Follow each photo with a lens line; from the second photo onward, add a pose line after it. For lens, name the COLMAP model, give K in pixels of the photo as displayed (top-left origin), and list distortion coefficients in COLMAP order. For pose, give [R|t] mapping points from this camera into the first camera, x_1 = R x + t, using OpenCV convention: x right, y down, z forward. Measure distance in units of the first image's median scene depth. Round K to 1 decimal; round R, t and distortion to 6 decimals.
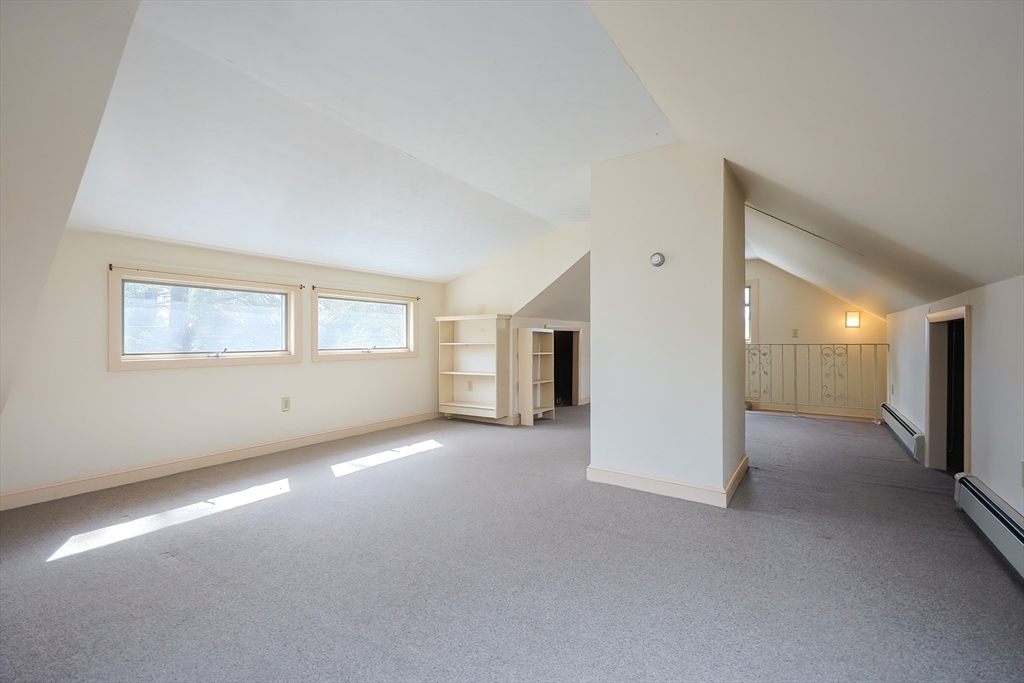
lens RADIAL K [[438.6, 0, 522.2], [0, 438.6, 339.3], [0, 0, 1]] dist [-0.002124, 0.000111]
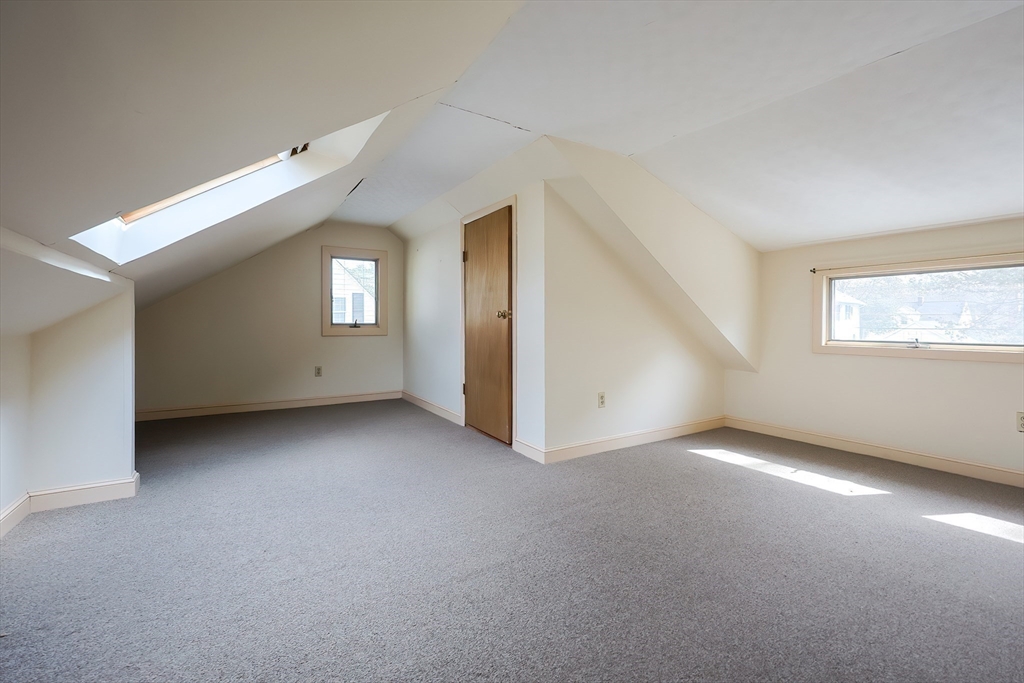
lens RADIAL K [[438.6, 0, 516.1], [0, 438.6, 334.4], [0, 0, 1]] dist [-0.002124, 0.000111]
pose [[-0.413611, 0.016805, -0.910298, 0.547022], [-0.002466, 0.999805, 0.019578, -0.003554], [0.910450, 0.010343, -0.413489, 0.711615]]
